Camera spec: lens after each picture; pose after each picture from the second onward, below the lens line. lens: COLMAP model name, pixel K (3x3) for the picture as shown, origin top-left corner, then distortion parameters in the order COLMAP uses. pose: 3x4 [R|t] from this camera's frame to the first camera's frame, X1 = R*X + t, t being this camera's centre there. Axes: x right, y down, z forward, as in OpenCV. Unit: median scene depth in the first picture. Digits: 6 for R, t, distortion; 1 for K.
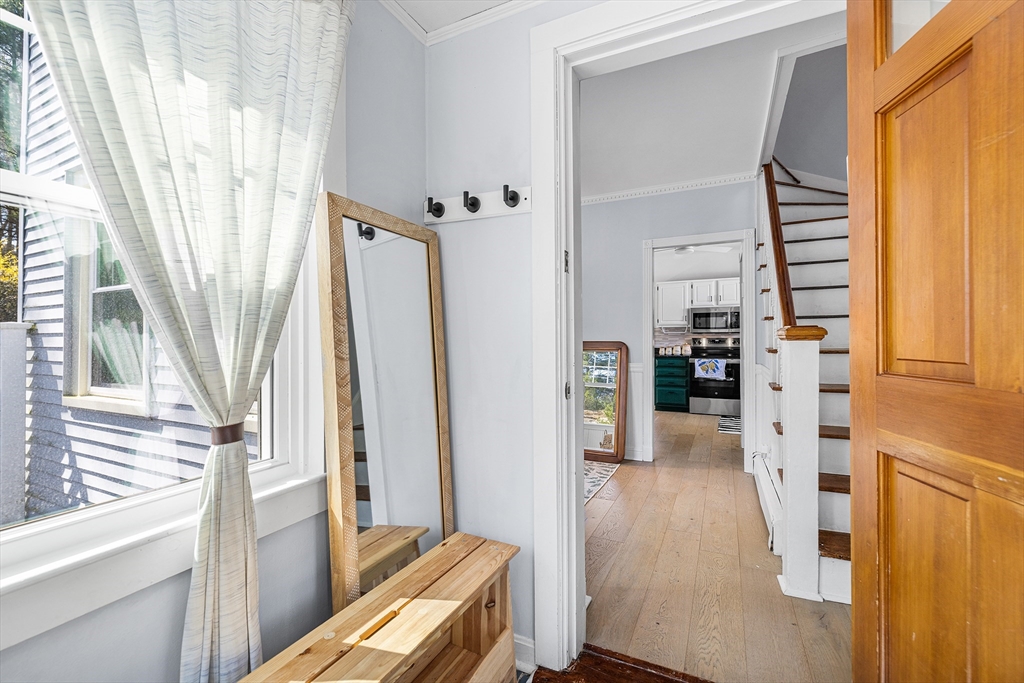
lens RADIAL K [[431.7, 0, 512.2], [0, 431.7, 335.7], [0, 0, 1]] dist [-0.000243, -0.000043]
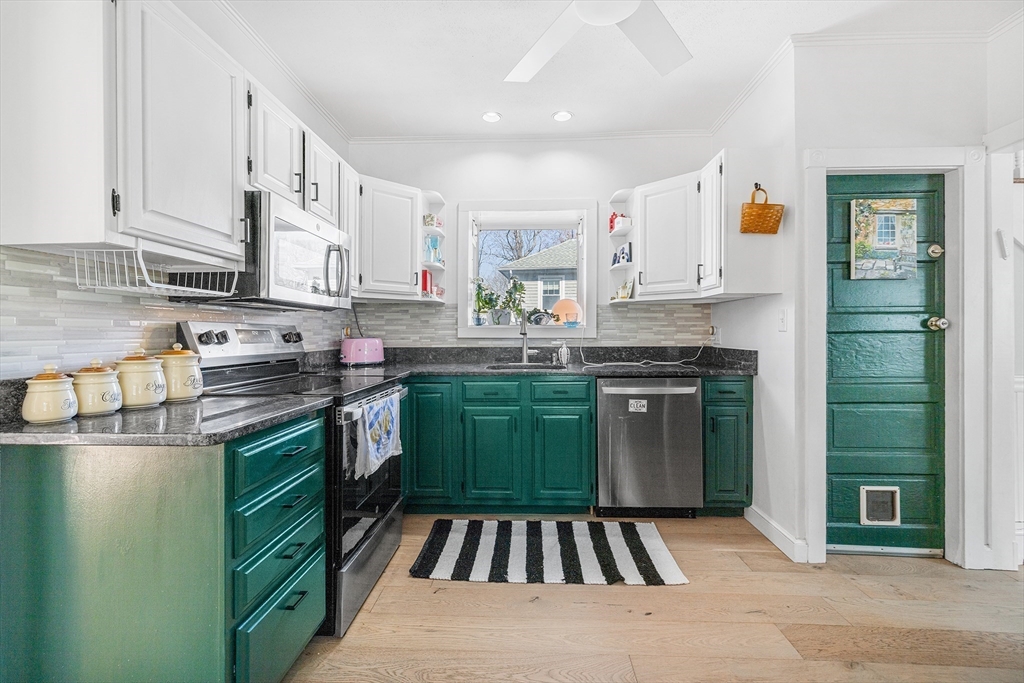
lens RADIAL K [[431.7, 0, 512.2], [0, 431.7, 335.7], [0, 0, 1]] dist [-0.000243, -0.000043]
pose [[-0.394474, -0.000550, 0.918907, 0.153910], [-0.010463, 0.999938, -0.003893, 0.012670], [-0.918848, -0.011150, -0.394455, 0.990746]]
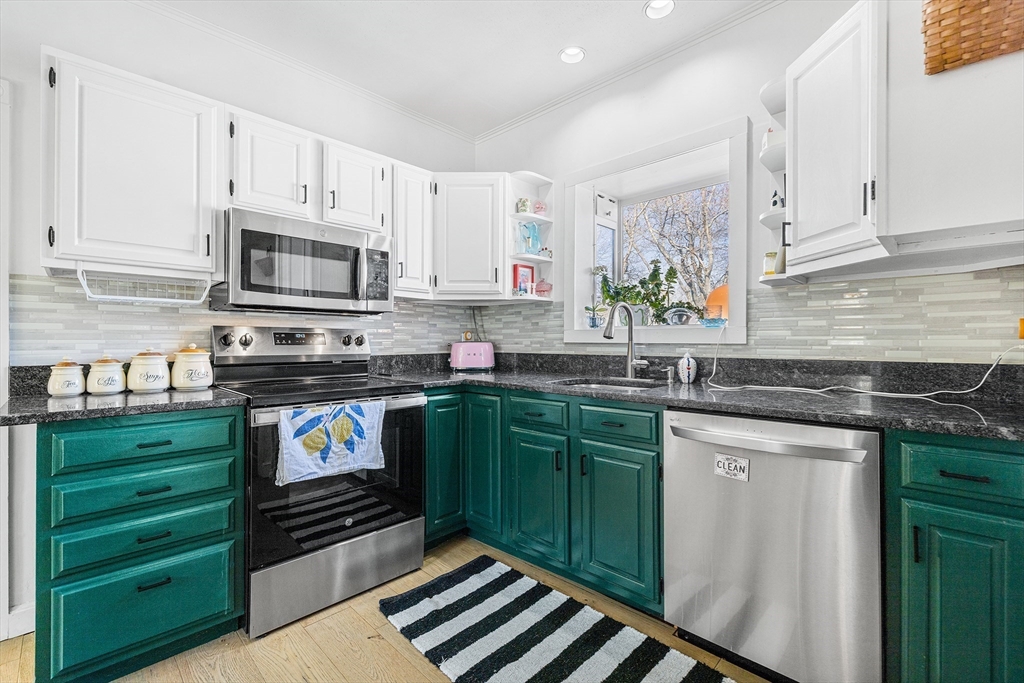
lens RADIAL K [[437.7, 0, 512.0], [0, 437.7, 341.5], [0, 0, 1]] dist [0.001460, 0.000340]
pose [[0.312862, 0.001527, 0.949797, 0.223926], [-0.015775, 0.999869, 0.003588, 0.012135], [-0.949668, -0.016105, 0.312845, 0.777660]]
